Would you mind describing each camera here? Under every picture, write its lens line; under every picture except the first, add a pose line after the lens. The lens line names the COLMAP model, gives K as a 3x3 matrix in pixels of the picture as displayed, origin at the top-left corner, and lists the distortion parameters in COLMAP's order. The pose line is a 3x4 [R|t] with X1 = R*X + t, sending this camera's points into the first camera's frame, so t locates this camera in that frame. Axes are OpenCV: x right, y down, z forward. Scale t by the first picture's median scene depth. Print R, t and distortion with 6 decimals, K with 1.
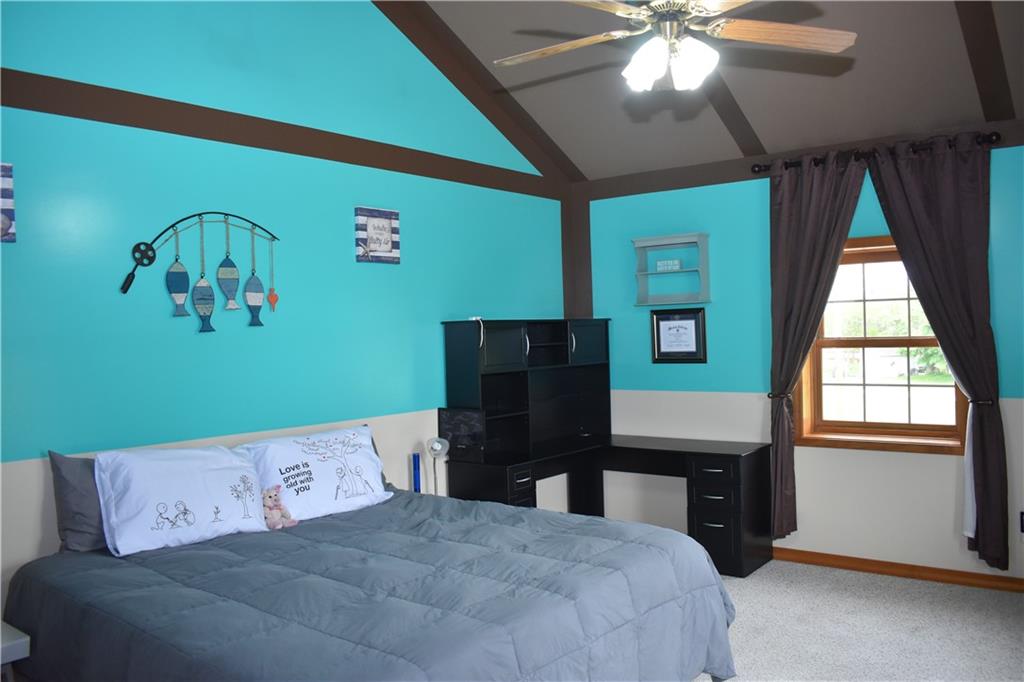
lens RADIAL K [[826.8, 0, 508.2], [0, 826.8, 336.6], [0, 0, 1]] dist [-0.098888, 0.005041]
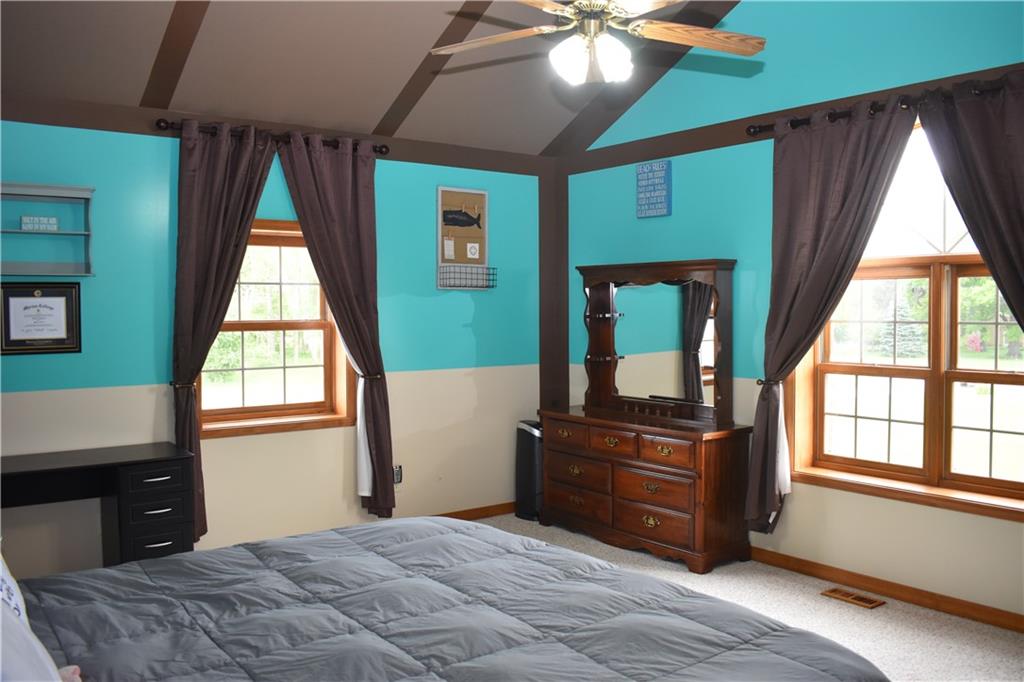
lens RADIAL K [[860.2, 0, 512.0], [0, 860.2, 341.0], [0, 0, 1]] dist [-0.093122, 0.005451]
pose [[0.246378, -0.011250, 0.969108, -0.487450], [0.003072, 0.999937, 0.010826, 0.015302], [-0.969169, 0.000310, 0.246397, 0.439151]]
